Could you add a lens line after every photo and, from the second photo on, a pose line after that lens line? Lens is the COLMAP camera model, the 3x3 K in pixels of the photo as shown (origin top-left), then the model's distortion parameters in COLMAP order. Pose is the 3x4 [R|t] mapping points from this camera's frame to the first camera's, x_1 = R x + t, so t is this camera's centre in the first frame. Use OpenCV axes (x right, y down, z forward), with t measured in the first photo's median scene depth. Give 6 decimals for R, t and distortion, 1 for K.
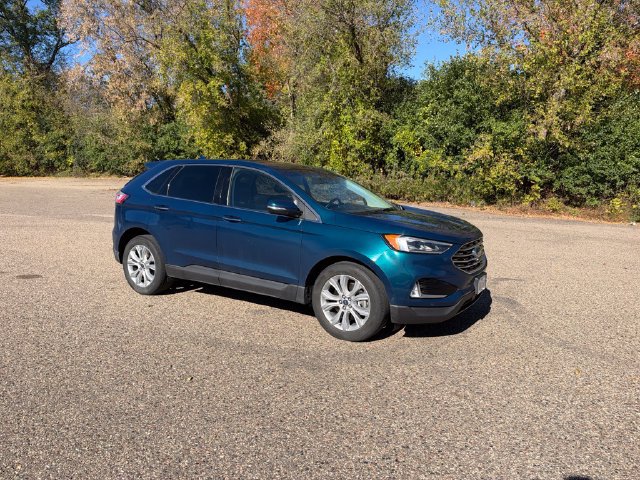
lens RADIAL K [[462.0, 0, 321.7], [0, 462.0, 239.3], [0, 0, 1]] dist [0.010800, -0.030070]
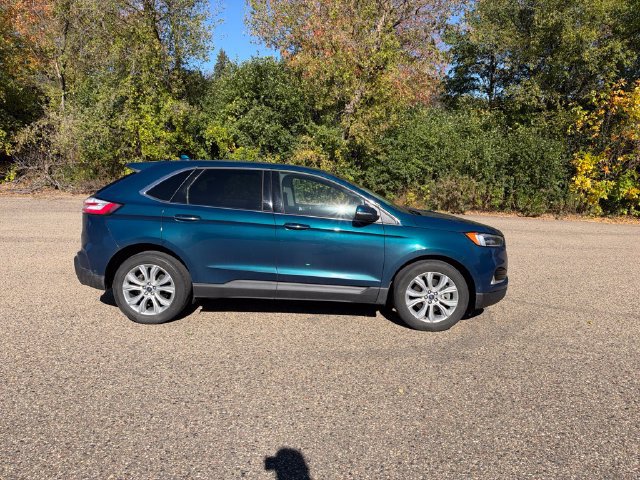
lens RADIAL K [[462.0, 0, 324.3], [0, 462.0, 239.0], [0, 0, 1]] dist [0.010800, -0.030070]
pose [[0.856143, -0.067601, 0.512298, -0.517127], [0.061647, 0.997687, 0.028628, -0.034948], [-0.513049, 0.007072, 0.858330, 0.129649]]
